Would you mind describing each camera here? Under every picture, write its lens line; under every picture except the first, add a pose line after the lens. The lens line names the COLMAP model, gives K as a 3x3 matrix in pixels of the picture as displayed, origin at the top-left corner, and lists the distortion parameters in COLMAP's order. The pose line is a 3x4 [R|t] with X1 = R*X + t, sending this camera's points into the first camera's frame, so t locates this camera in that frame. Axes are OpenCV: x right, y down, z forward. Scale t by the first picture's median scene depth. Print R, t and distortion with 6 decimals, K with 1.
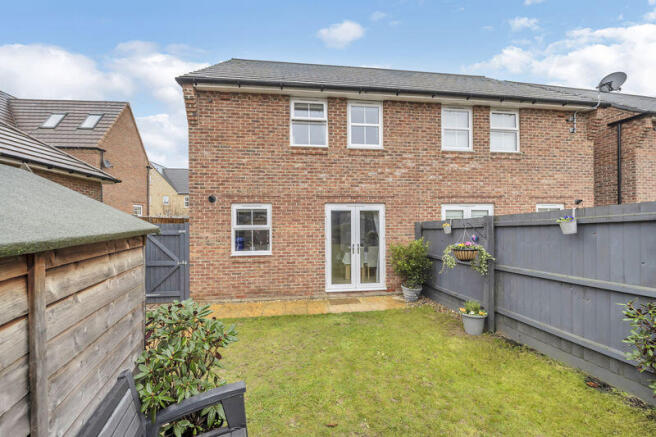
lens RADIAL K [[266.3, 0, 335.0], [0, 266.3, 219.9], [0, 0, 1]] dist [-0.010320, -0.000675]
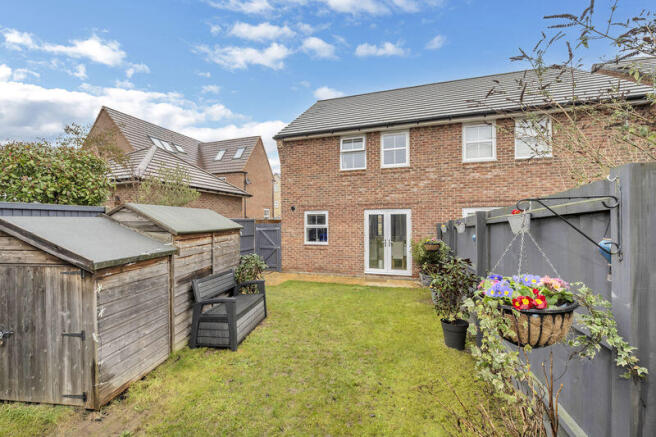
lens RADIAL K [[266.3, 0, 327.9], [0, 266.3, 221.1], [0, 0, 1]] dist [-0.010320, -0.000675]
pose [[0.904611, 0.002111, -0.426233, 0.381453], [0.002234, 0.999951, 0.009694, -0.015399], [0.426232, -0.009721, 0.904562, -0.336437]]
